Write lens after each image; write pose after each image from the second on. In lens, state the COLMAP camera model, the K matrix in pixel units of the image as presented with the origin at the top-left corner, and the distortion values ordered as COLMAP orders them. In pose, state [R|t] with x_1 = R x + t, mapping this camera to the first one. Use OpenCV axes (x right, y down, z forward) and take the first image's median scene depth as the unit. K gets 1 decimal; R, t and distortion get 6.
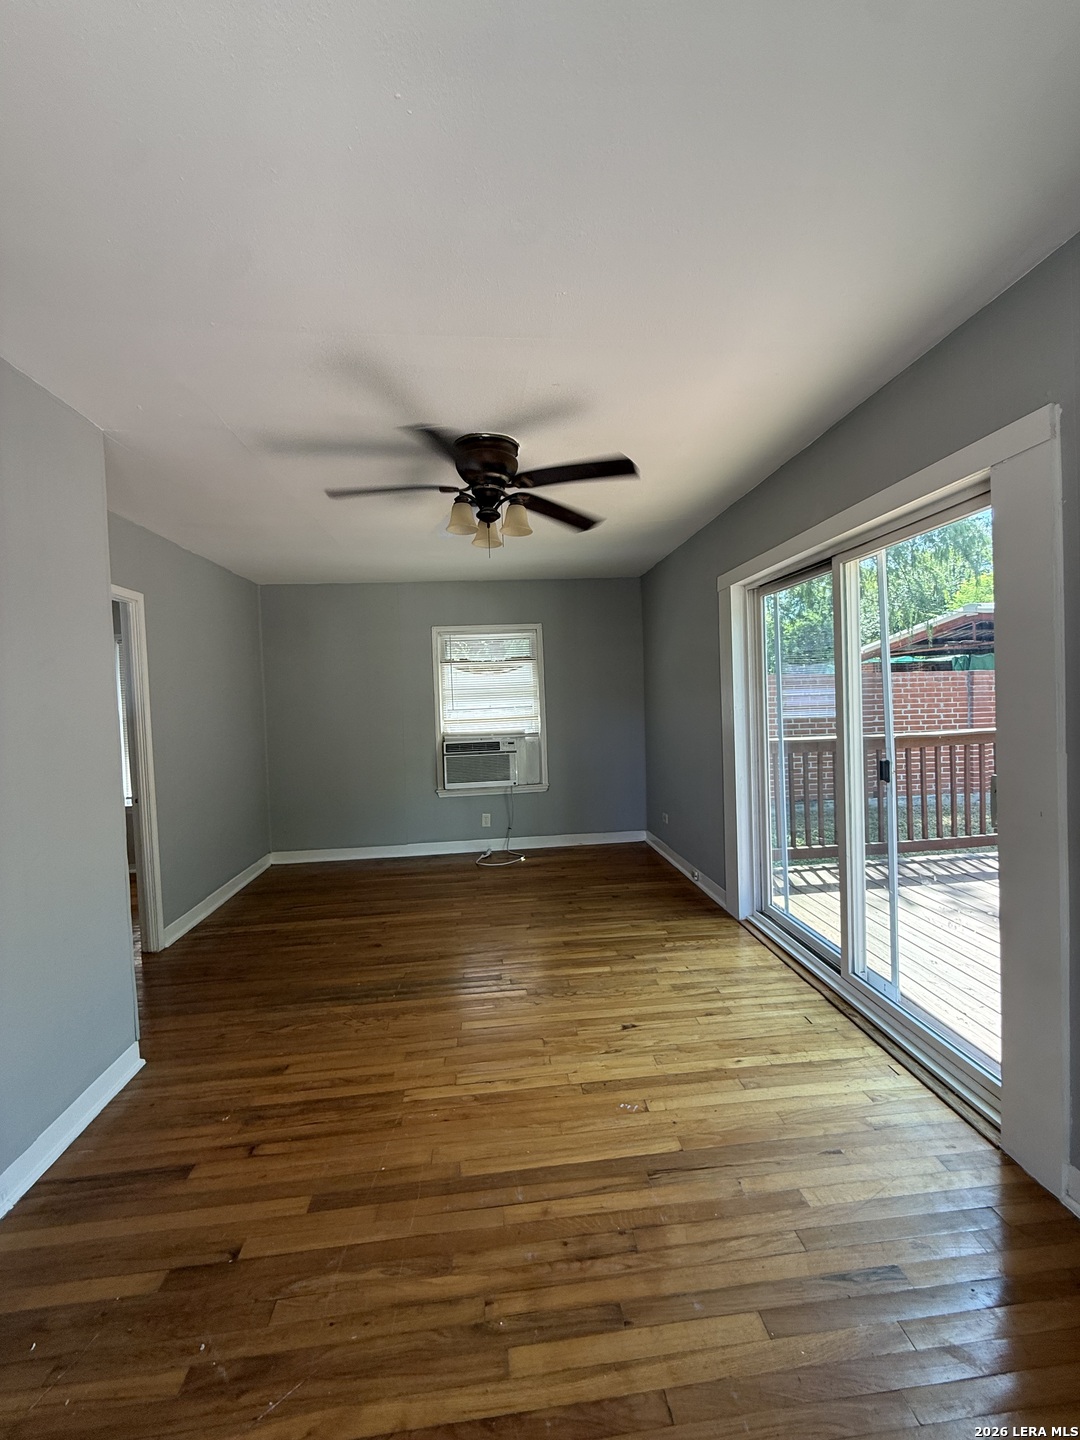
lens RADIAL K [[576.5, 0, 538.0], [0, 576.5, 711.4], [0, 0, 1]] dist [-0.002474, 0.000847]
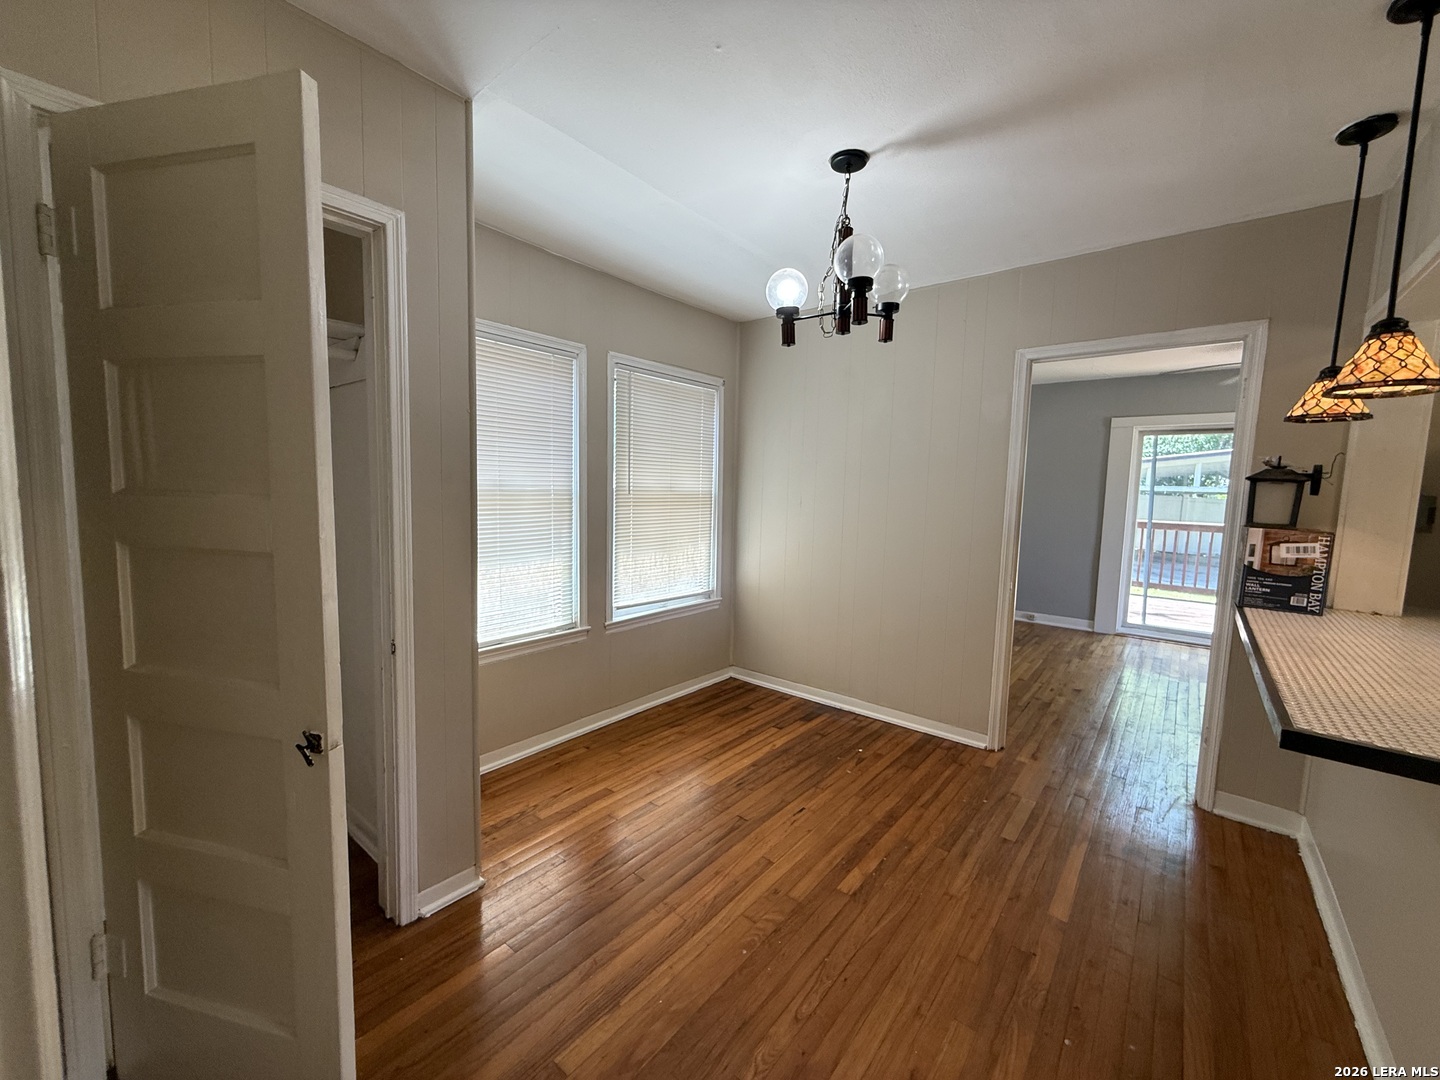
lens RADIAL K [[576.5, 0, 715.5], [0, 576.5, 539.0], [0, 0, 1]] dist [-0.002474, 0.000847]
pose [[0.705591, -0.012523, 0.708508, -1.078573], [-0.032624, 0.998210, 0.050133, 0.033897], [-0.707867, -0.058488, 0.703920, 0.454766]]
